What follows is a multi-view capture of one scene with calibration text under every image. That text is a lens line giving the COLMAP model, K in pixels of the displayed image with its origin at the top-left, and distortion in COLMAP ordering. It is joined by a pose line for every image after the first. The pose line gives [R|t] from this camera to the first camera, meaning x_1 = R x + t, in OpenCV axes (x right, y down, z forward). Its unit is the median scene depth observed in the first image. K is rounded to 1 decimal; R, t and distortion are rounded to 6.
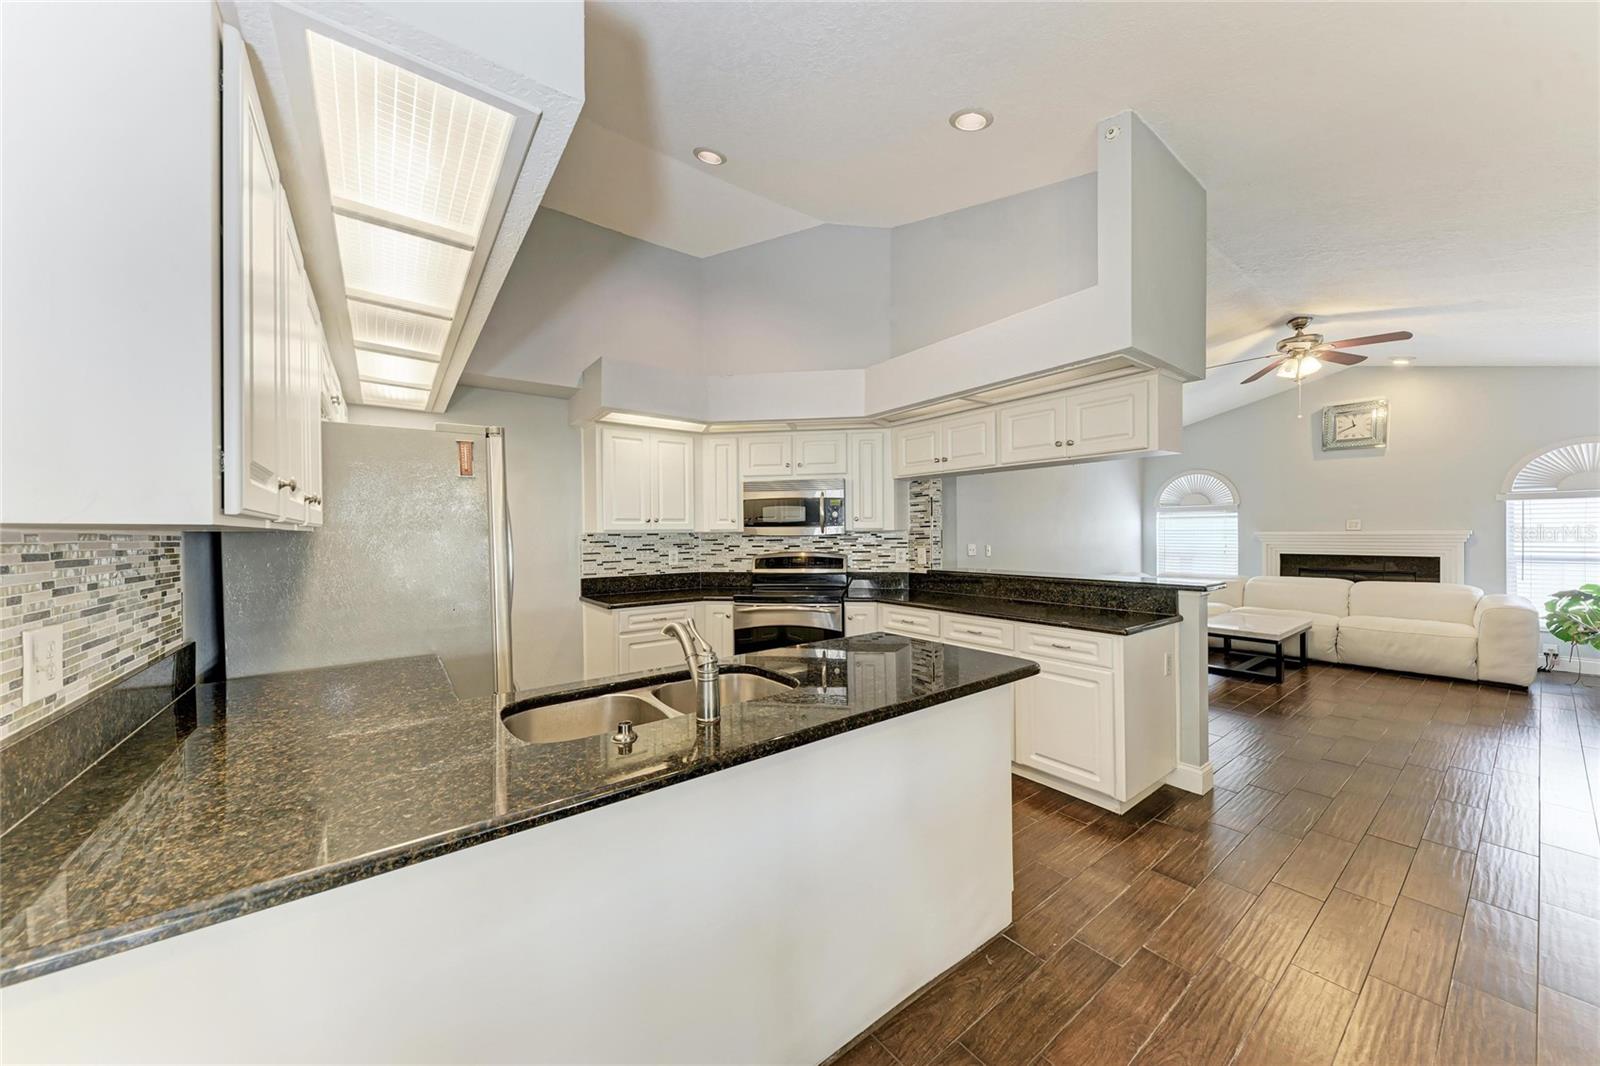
lens RADIAL K [[549.6, 0, 793.5], [0, 549.6, 534.8], [0, 0, 1]] dist [0.007623, -0.000075]
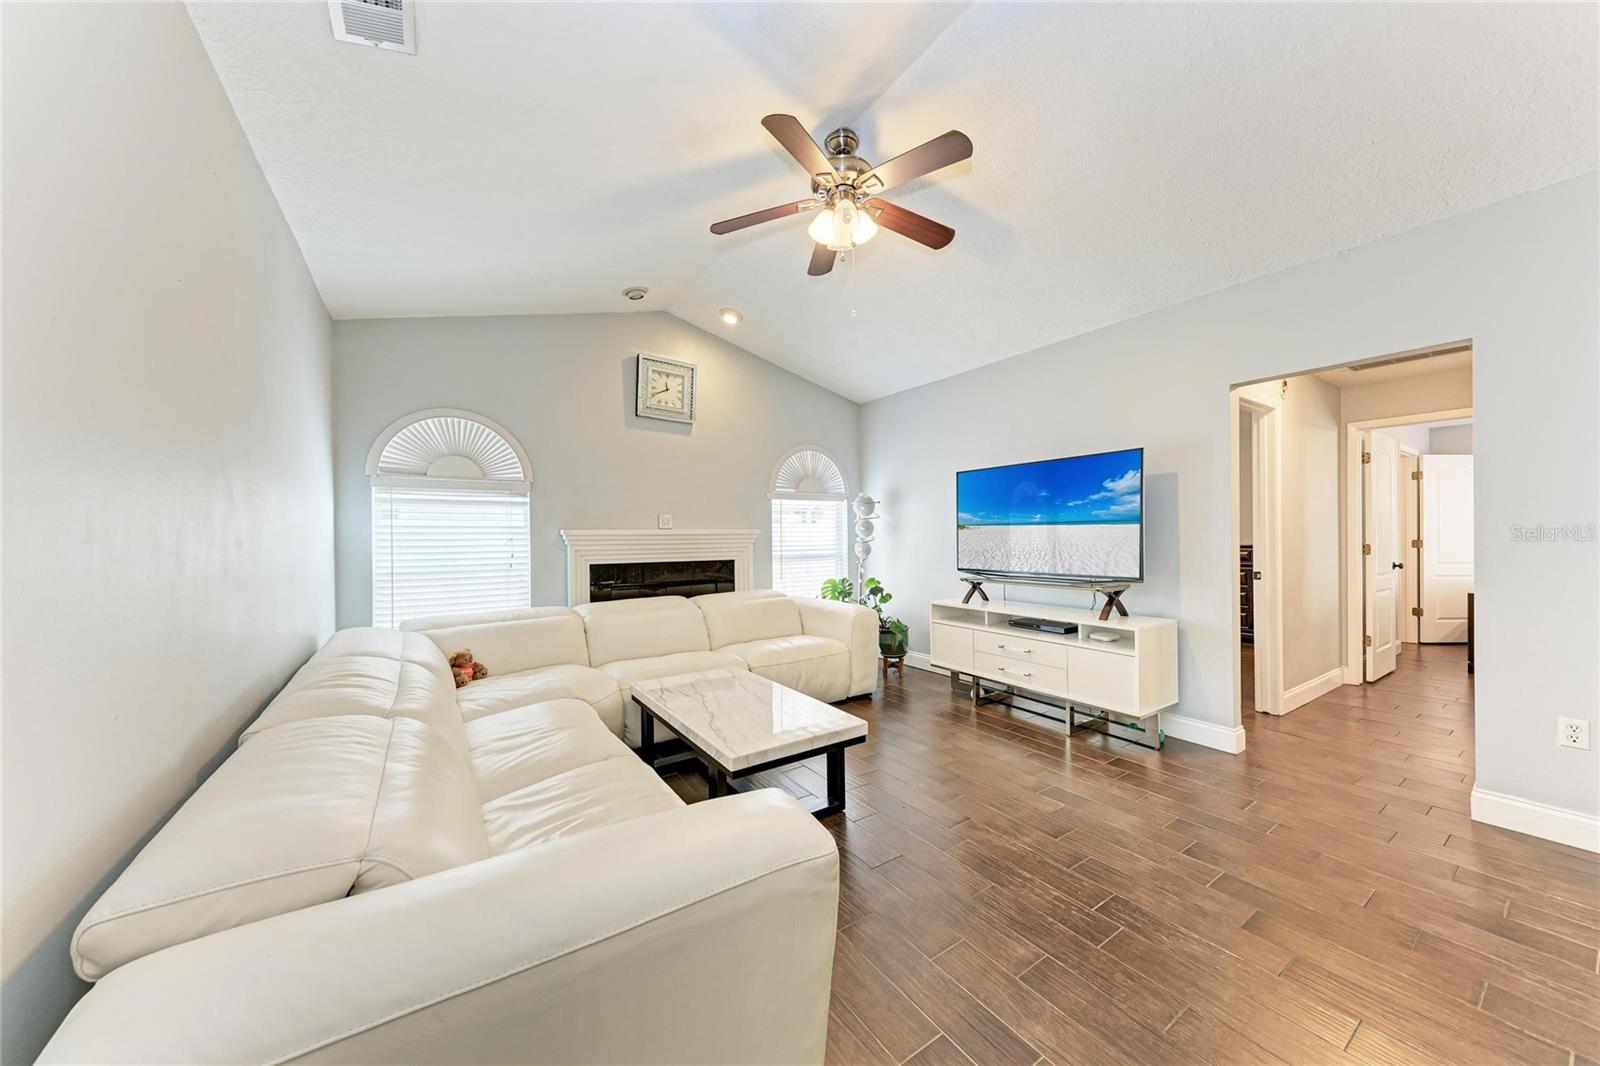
lens RADIAL K [[549.6, 0, 793.5], [0, 549.6, 534.8], [0, 0, 1]] dist [0.007623, -0.000075]
pose [[0.051503, 0.005779, 0.998656, 0.281933], [0.011378, 0.999915, -0.006373, 0.006954], [-0.998608, 0.011691, 0.051433, 0.807304]]
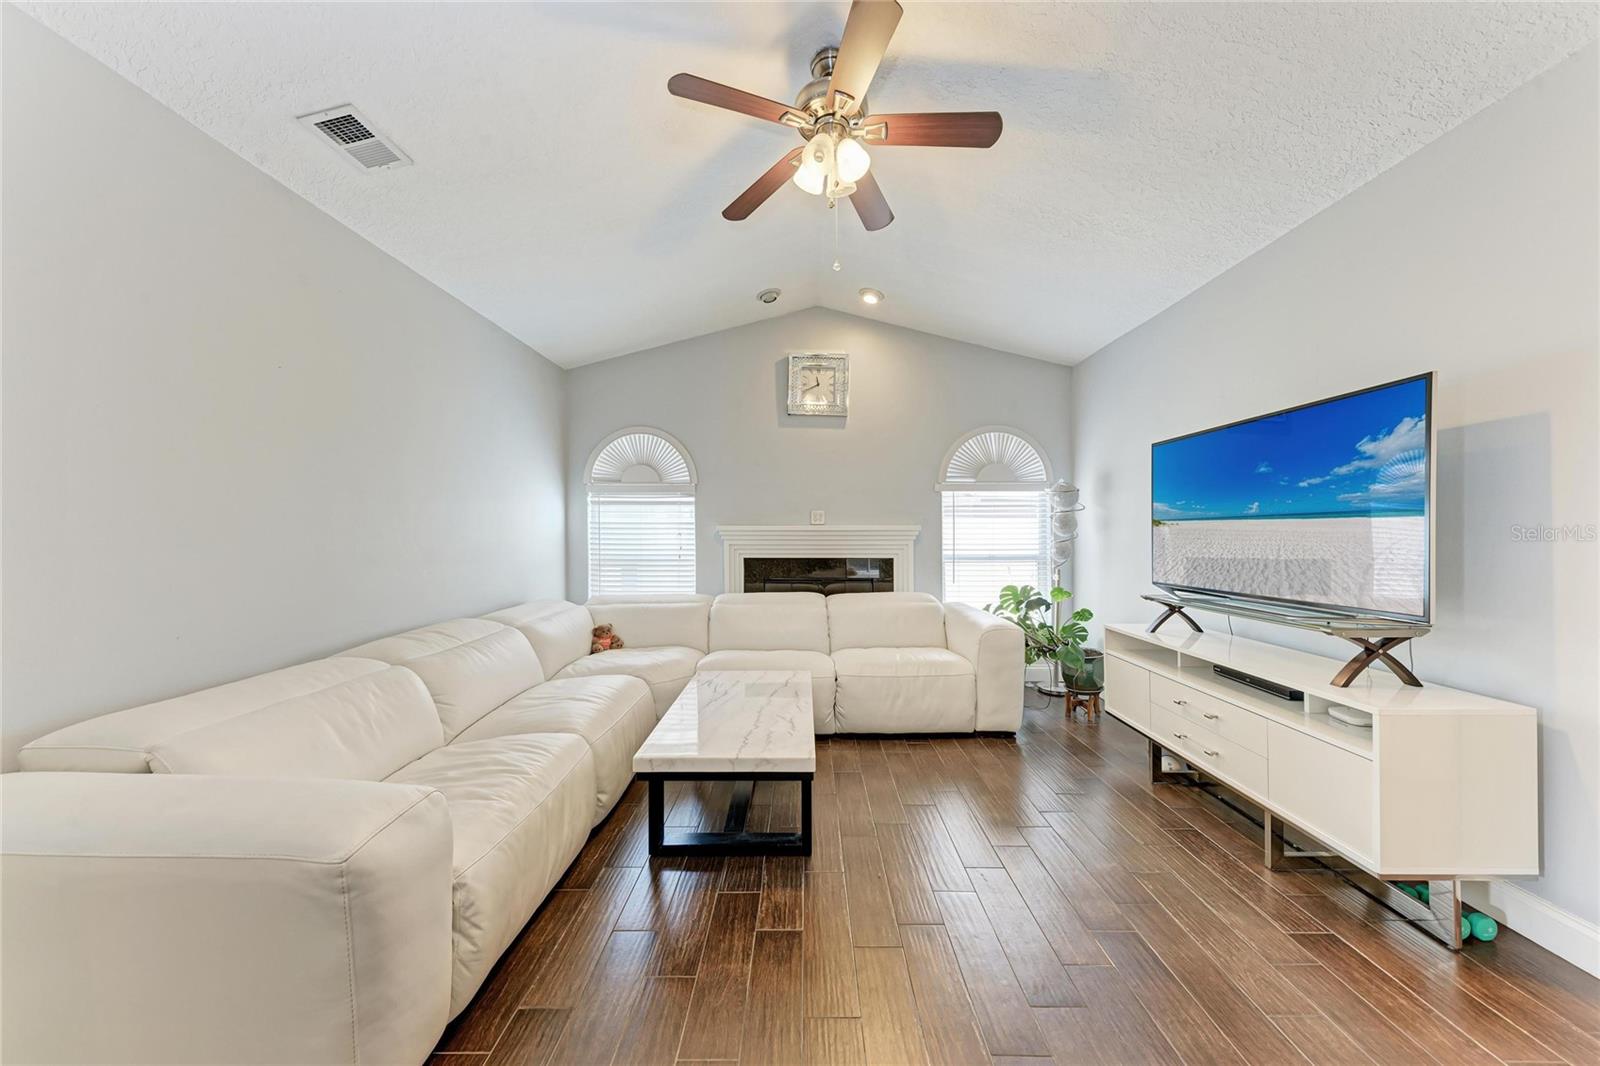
lens RADIAL K [[548.9, 0, 801.9], [0, 548.9, 536.9], [0, 0, 1]] dist [-0.000601, -0.000062]
pose [[0.597993, -0.000578, 0.801501, 0.412896], [-0.001205, 0.999998, 0.001620, 0.007343], [-0.801500, -0.001934, 0.597991, 0.587114]]
